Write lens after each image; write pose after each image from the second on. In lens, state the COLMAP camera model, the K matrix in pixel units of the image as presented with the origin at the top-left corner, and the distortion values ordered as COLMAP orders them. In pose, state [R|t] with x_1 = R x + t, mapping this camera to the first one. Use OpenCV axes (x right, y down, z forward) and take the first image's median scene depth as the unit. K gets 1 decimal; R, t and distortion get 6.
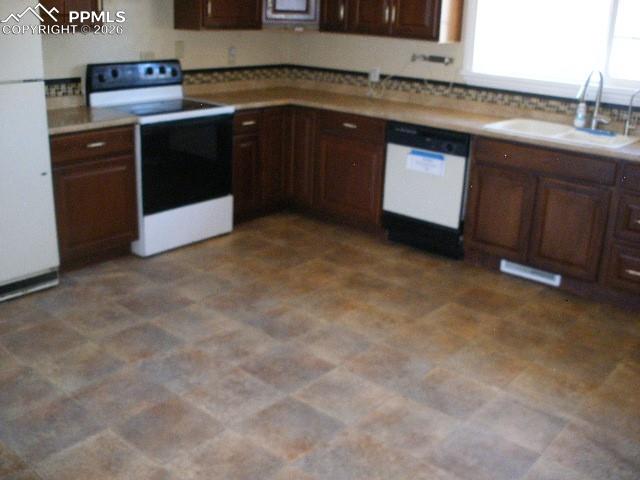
lens RADIAL K [[675.4, 0, 320.0], [0, 675.4, 240.0], [0, 0, 1]] dist [-0.204720, 0.197569]
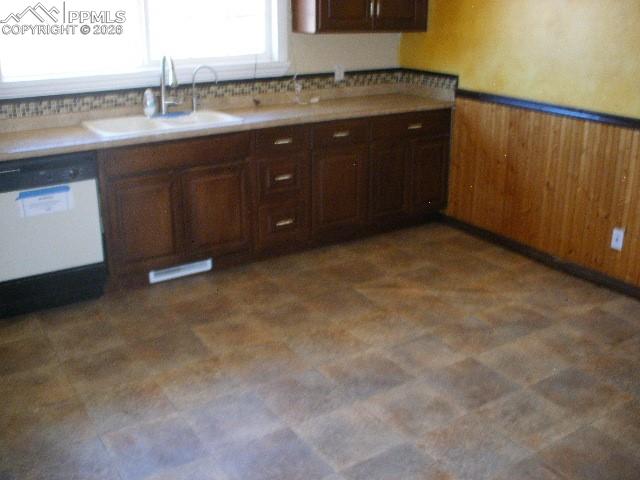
lens RADIAL K [[675.4, 0, 320.0], [0, 675.4, 240.0], [0, 0, 1]] dist [-0.204720, 0.197569]
pose [[0.282810, -0.352427, 0.892084, -0.487084], [0.322800, 0.910772, 0.257475, -0.179413], [-0.903227, 0.215148, 0.371339, 0.456935]]
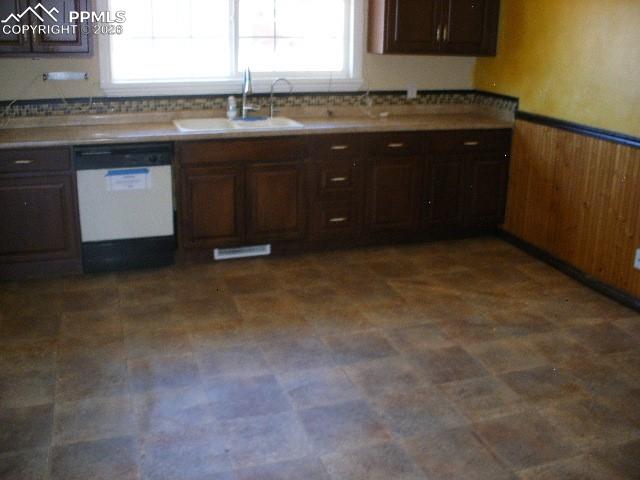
lens RADIAL K [[675.4, 0, 320.0], [0, 675.4, 240.0], [0, 0, 1]] dist [-0.204720, 0.197569]
pose [[0.512965, -0.283916, 0.810098, -0.540776], [0.282096, 0.947061, 0.153290, -0.108528], [-0.810734, 0.149893, 0.565900, 0.254517]]
